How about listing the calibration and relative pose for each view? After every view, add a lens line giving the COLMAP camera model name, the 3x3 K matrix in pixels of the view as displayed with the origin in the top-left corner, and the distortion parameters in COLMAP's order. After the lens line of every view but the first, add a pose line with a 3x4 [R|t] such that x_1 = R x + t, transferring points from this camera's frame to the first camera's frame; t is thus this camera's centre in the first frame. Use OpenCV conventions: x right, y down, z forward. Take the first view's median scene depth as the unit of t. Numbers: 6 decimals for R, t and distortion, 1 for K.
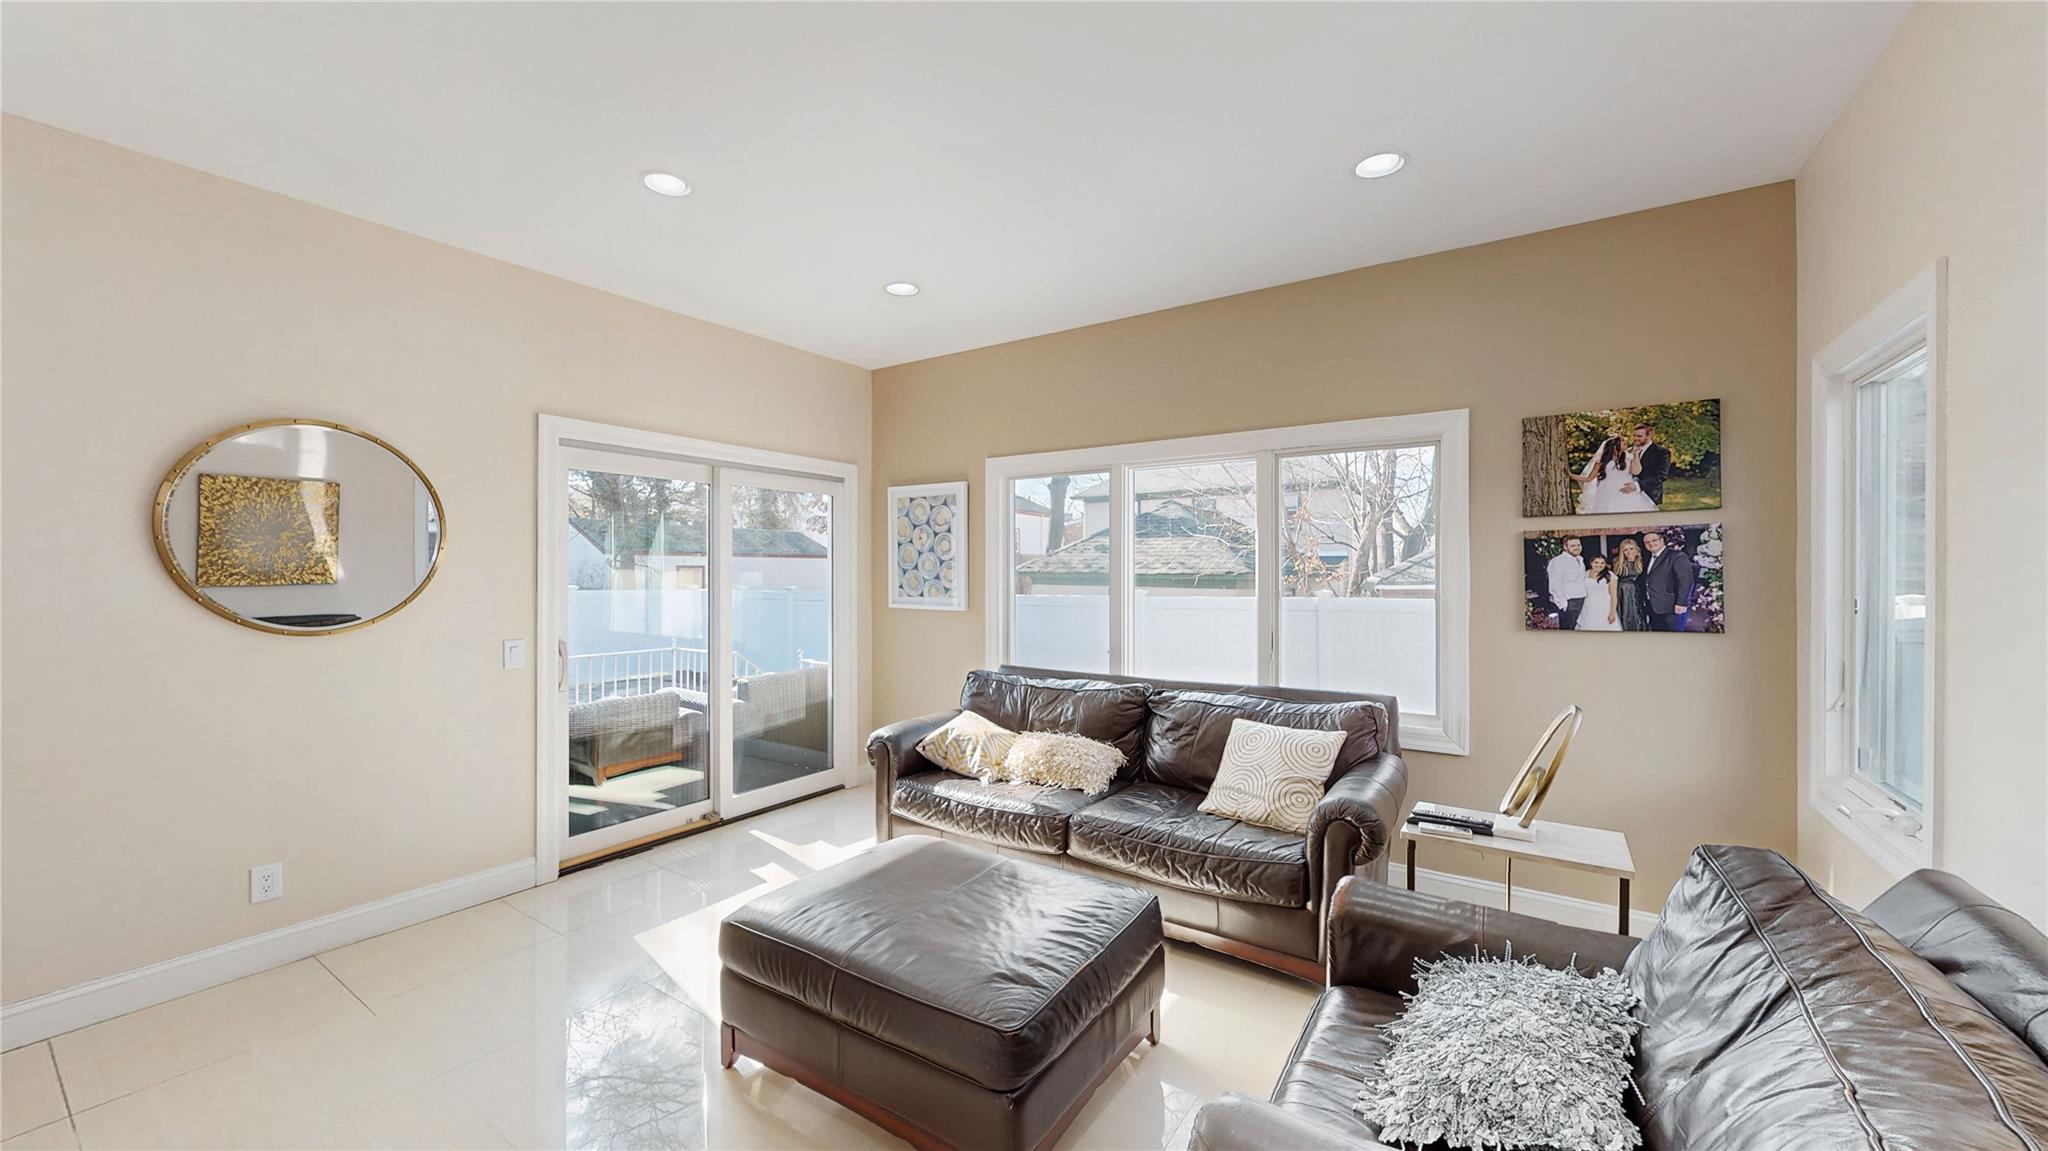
lens RADIAL K [[748.0, 0, 1024.0], [0, 748.0, 575.5], [0, 0, 1]] dist [-0.000373, 0.000096]
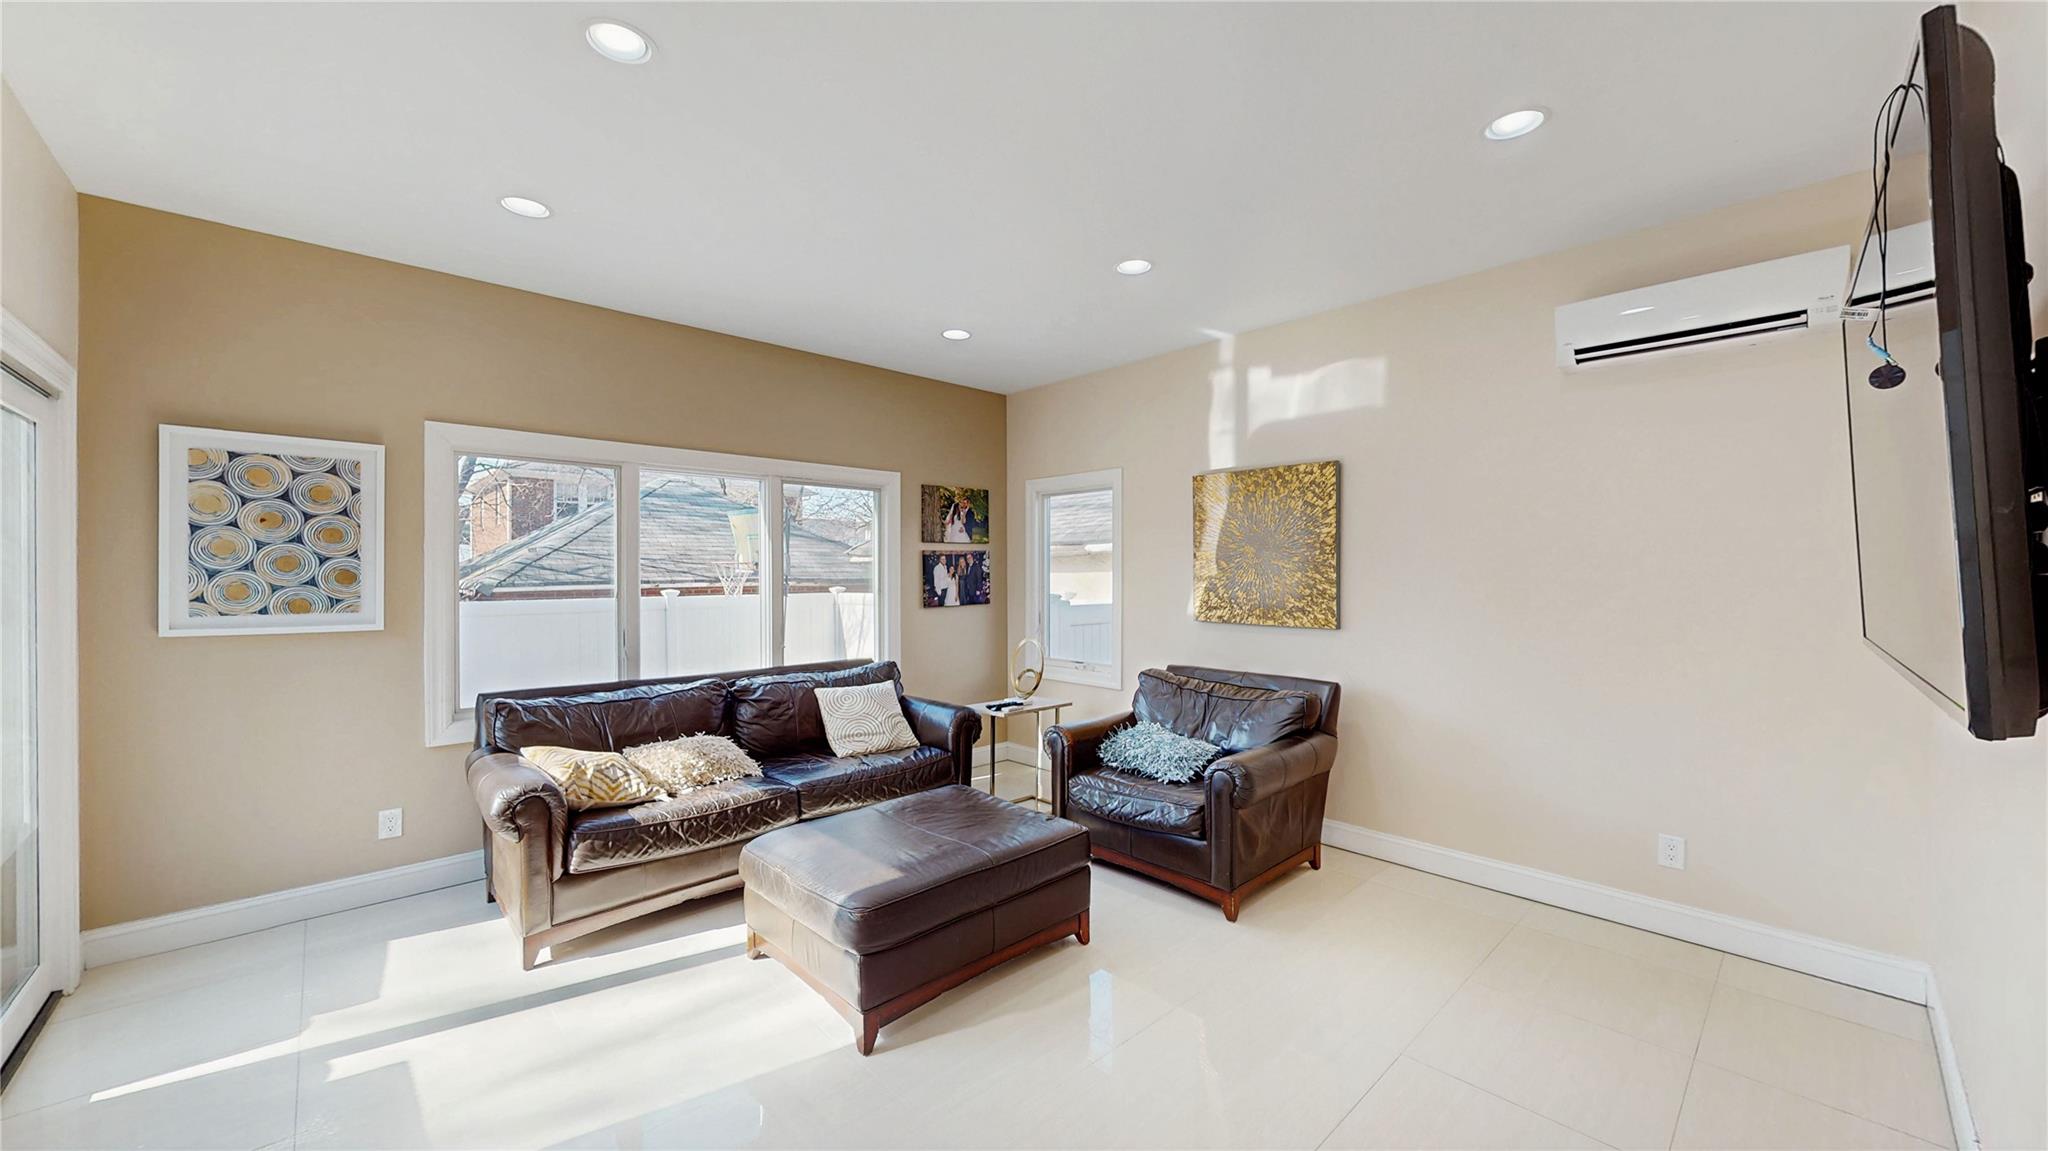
lens RADIAL K [[748.0, 0, 1024.0], [0, 748.0, 575.5], [0, 0, 1]] dist [-0.000373, 0.000096]
pose [[0.233616, -0.005937, 0.972311, -0.971234], [0.000588, 0.999982, 0.005965, -0.012006], [-0.972329, -0.000822, 0.233615, 0.387799]]
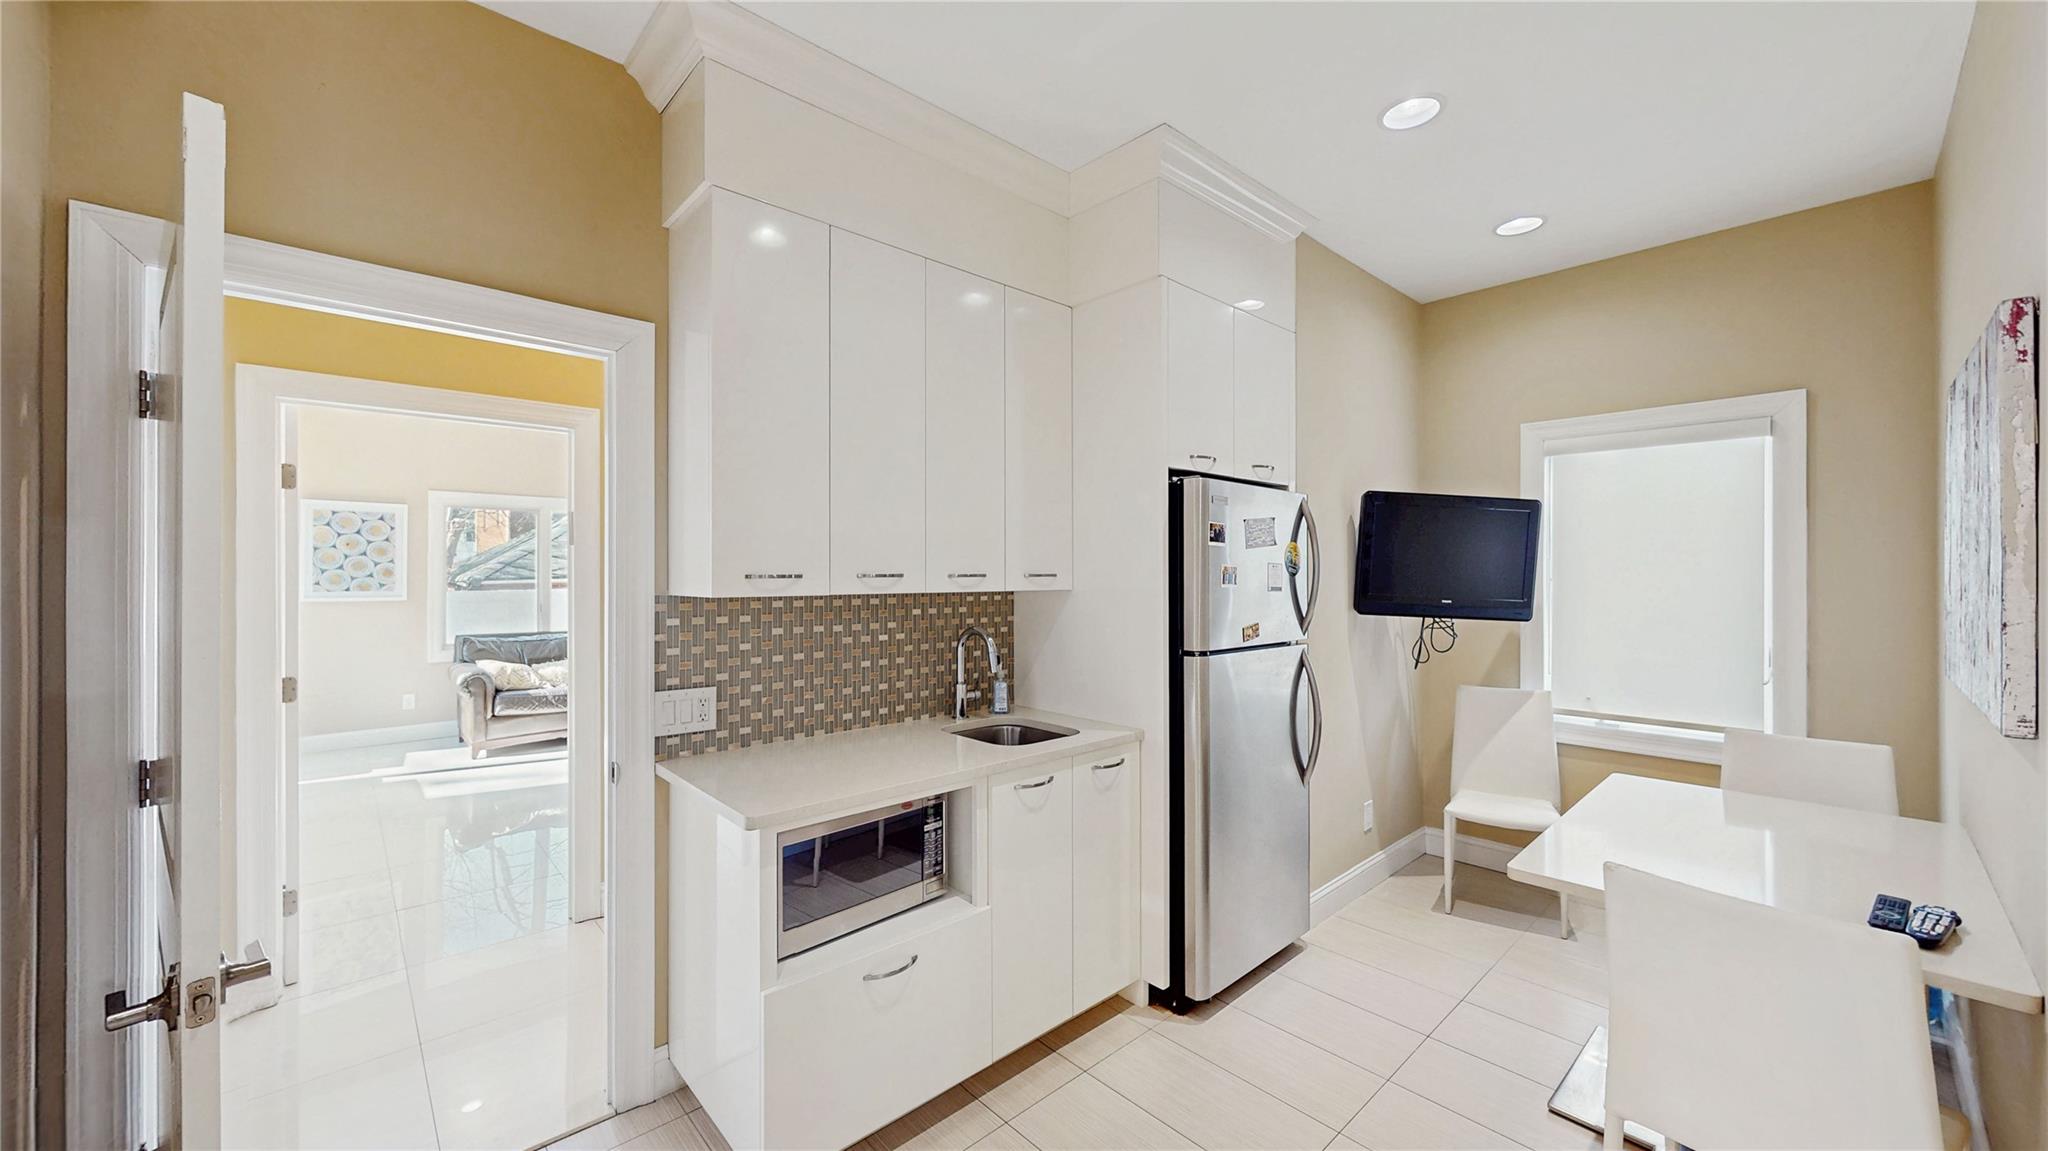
lens RADIAL K [[750.8, 0, 1022.7], [0, 750.8, 565.5], [0, 0, 1]] dist [0.001613, 0.000181]
pose [[0.243772, 0.004576, 0.969822, -1.759658], [-0.002402, 0.999989, -0.004115, -0.019820], [-0.969830, -0.001326, 0.243780, -0.648832]]
